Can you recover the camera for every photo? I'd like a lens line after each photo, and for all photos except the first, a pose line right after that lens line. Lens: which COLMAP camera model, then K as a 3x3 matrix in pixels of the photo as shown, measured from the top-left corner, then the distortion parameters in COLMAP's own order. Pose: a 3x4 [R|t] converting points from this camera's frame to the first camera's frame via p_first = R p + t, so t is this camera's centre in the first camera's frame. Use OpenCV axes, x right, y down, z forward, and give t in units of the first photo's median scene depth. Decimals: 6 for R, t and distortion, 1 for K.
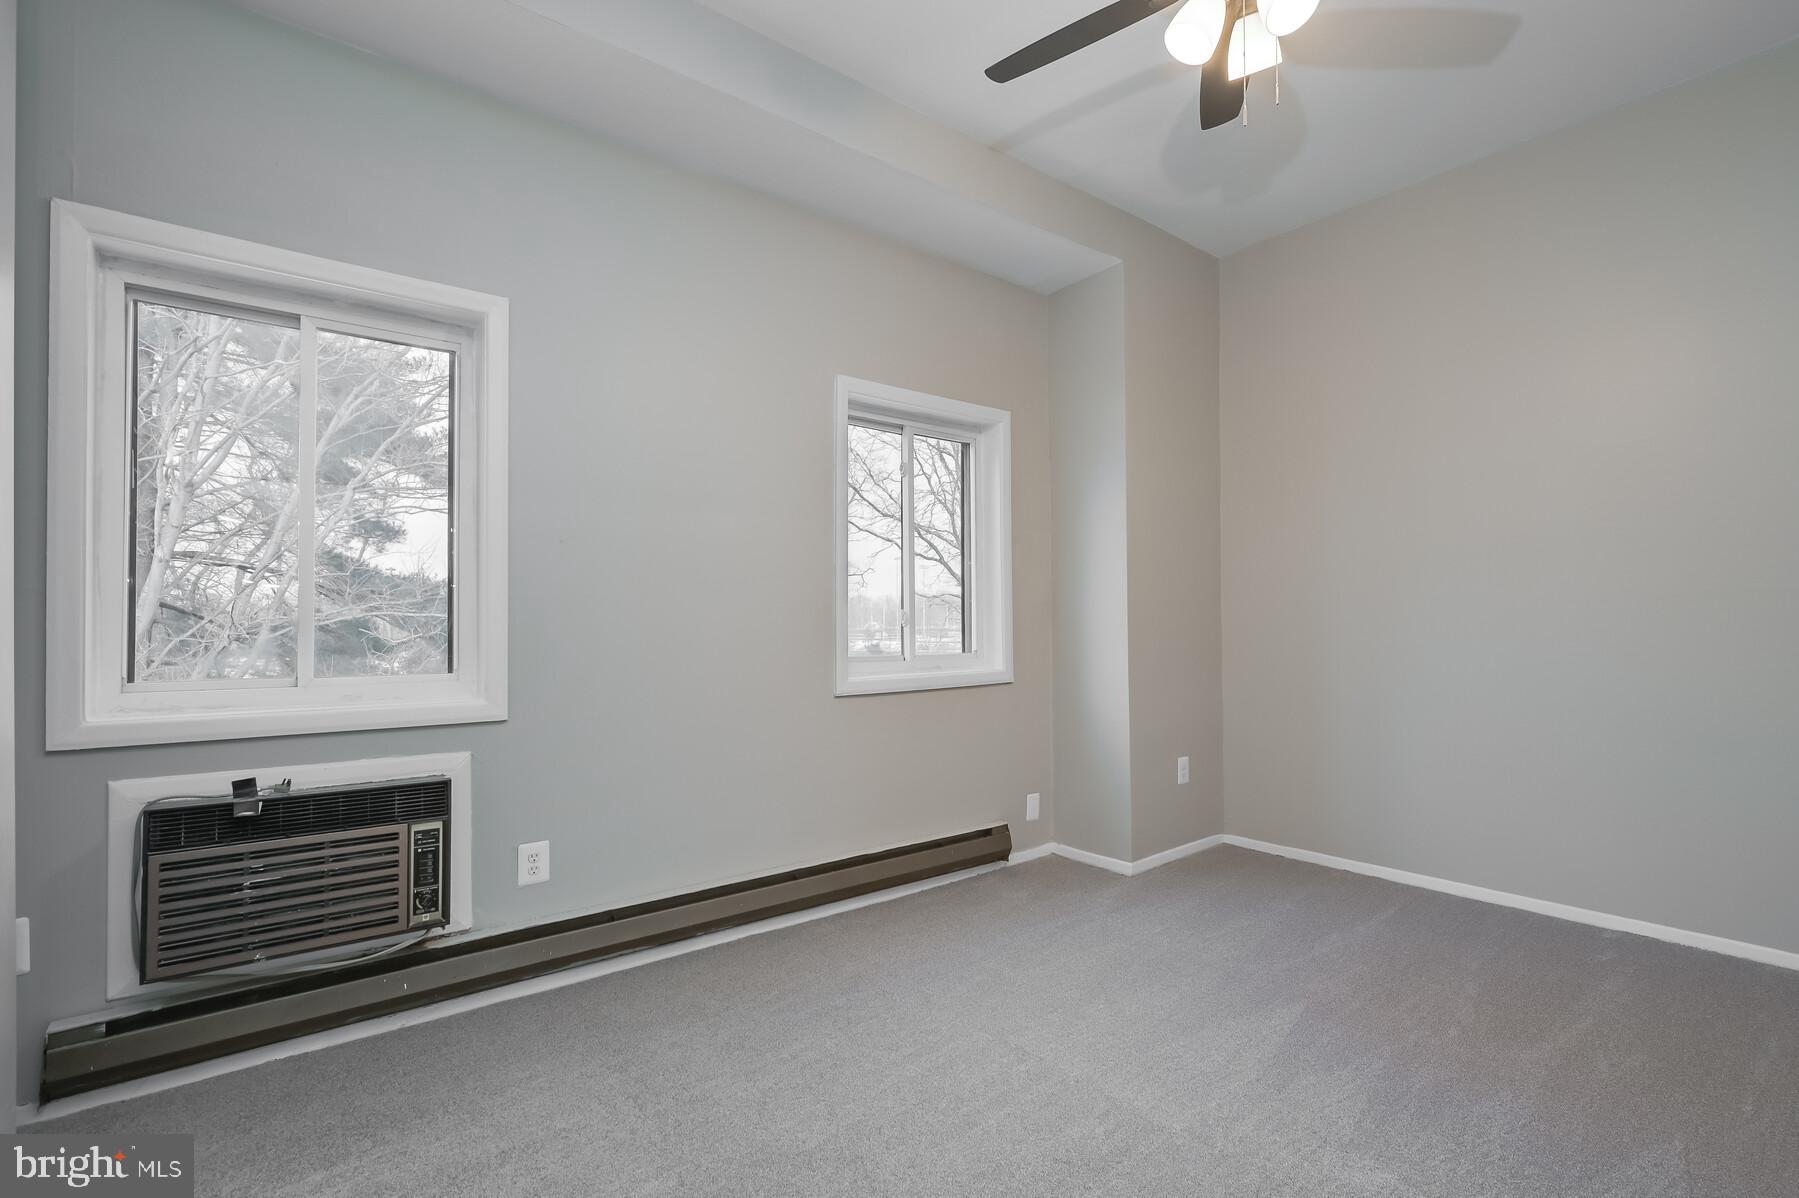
lens RADIAL K [[1021.9, 0, 895.9], [0, 1021.9, 586.4], [0, 0, 1]] dist [-0.016441, 0.001592]
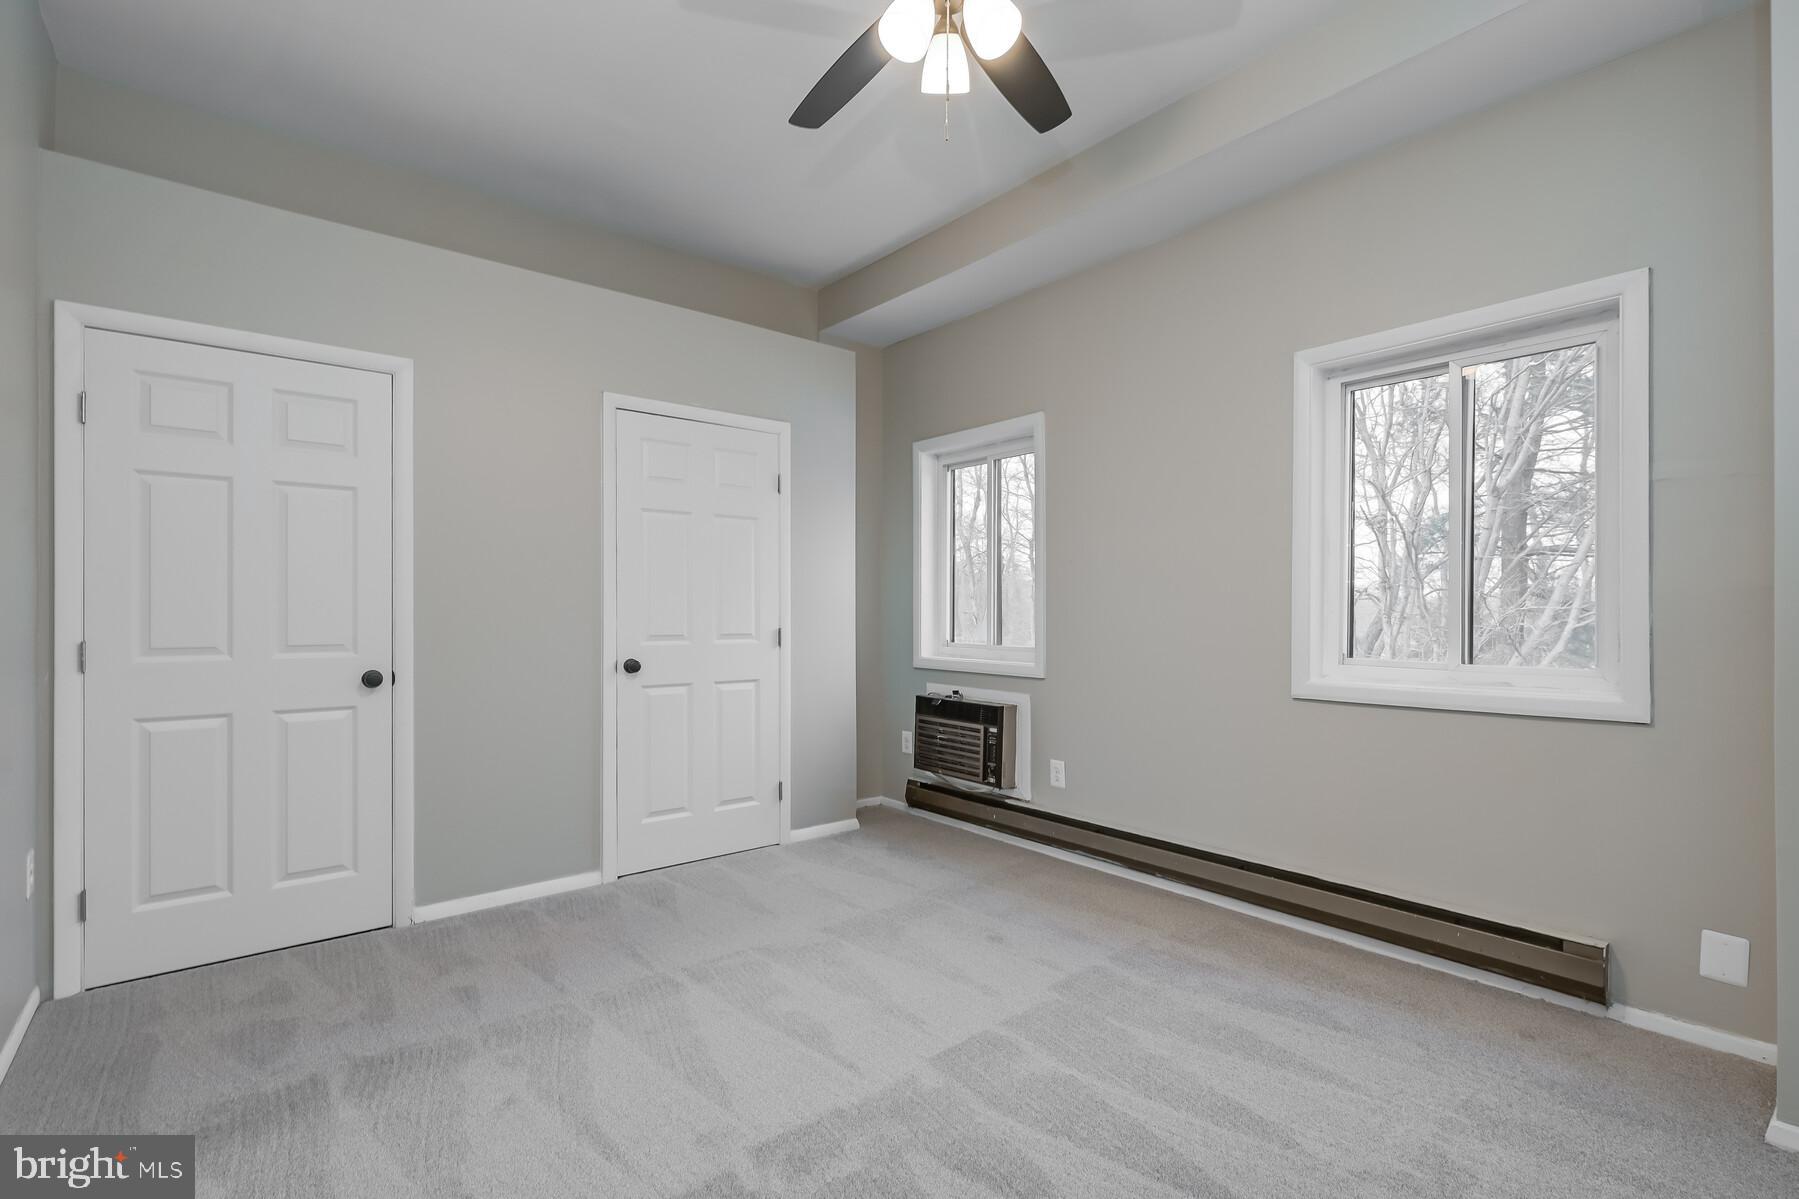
lens RADIAL K [[816.0, 0, 897.8], [0, 816.0, 603.0], [0, 0, 1]] dist [-0.000838, 0.000203]
pose [[-0.066790, -0.008197, -0.997733, 0.886581], [0.026996, 0.999585, -0.010019, 0.022159], [0.997402, -0.027604, -0.066541, 0.854201]]
